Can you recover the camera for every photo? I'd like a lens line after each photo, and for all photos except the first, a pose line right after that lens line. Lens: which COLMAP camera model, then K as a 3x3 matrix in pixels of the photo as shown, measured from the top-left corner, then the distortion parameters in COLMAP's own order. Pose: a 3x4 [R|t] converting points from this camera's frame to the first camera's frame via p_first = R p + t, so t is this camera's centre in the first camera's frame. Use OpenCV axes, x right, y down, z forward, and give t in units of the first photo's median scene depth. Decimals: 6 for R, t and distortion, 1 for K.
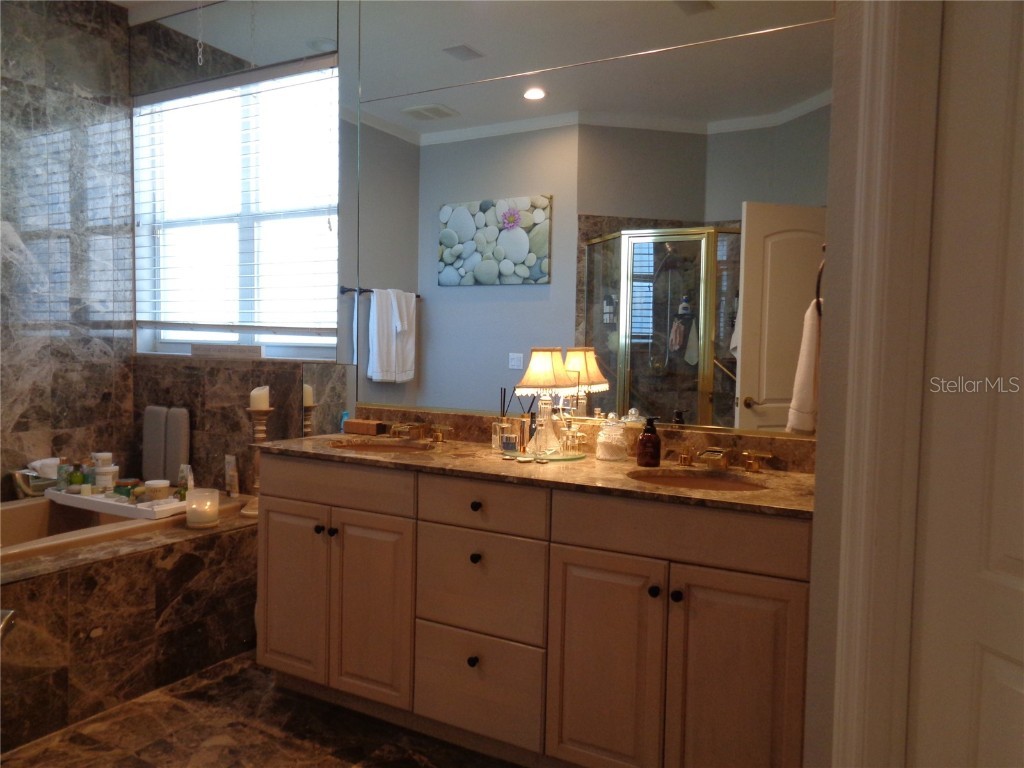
lens RADIAL K [[769.0, 0, 508.5], [0, 769.0, 390.2], [0, 0, 1]] dist [0.004066, 0.000036]
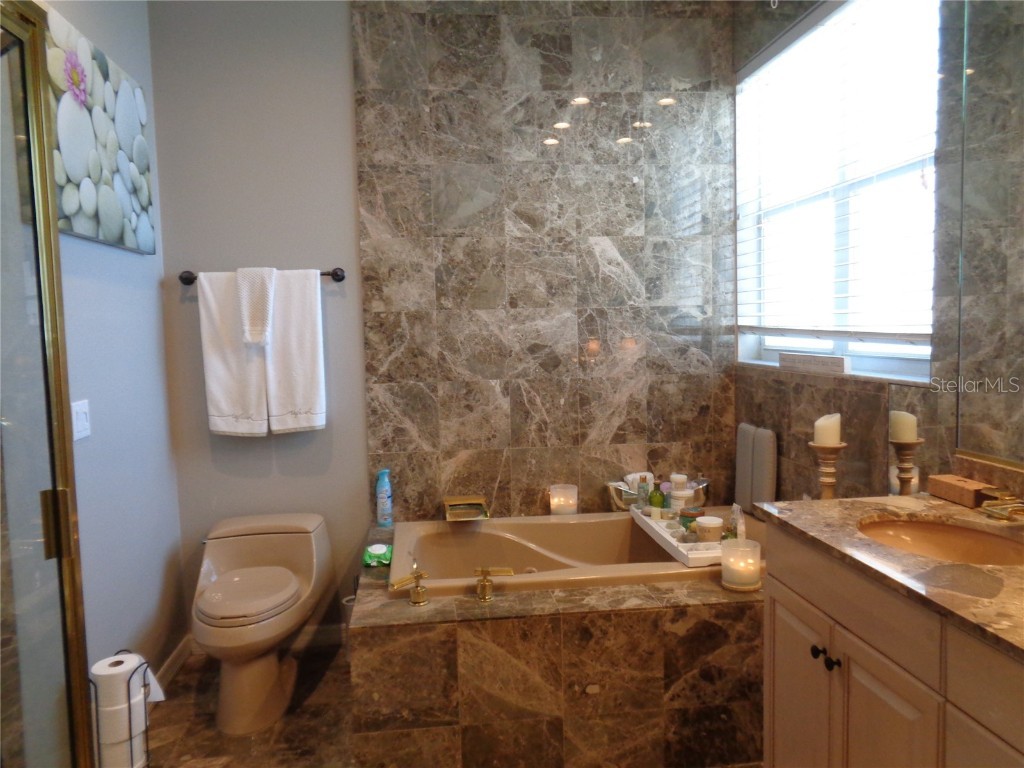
lens RADIAL K [[769.0, 0, 508.5], [0, 769.0, 390.2], [0, 0, 1]] dist [0.004066, 0.000036]
pose [[0.592104, 0.029827, -0.805309, 0.091451], [-0.008257, 0.999487, 0.030949, -0.046769], [0.805819, -0.011676, 0.592046, 0.293633]]
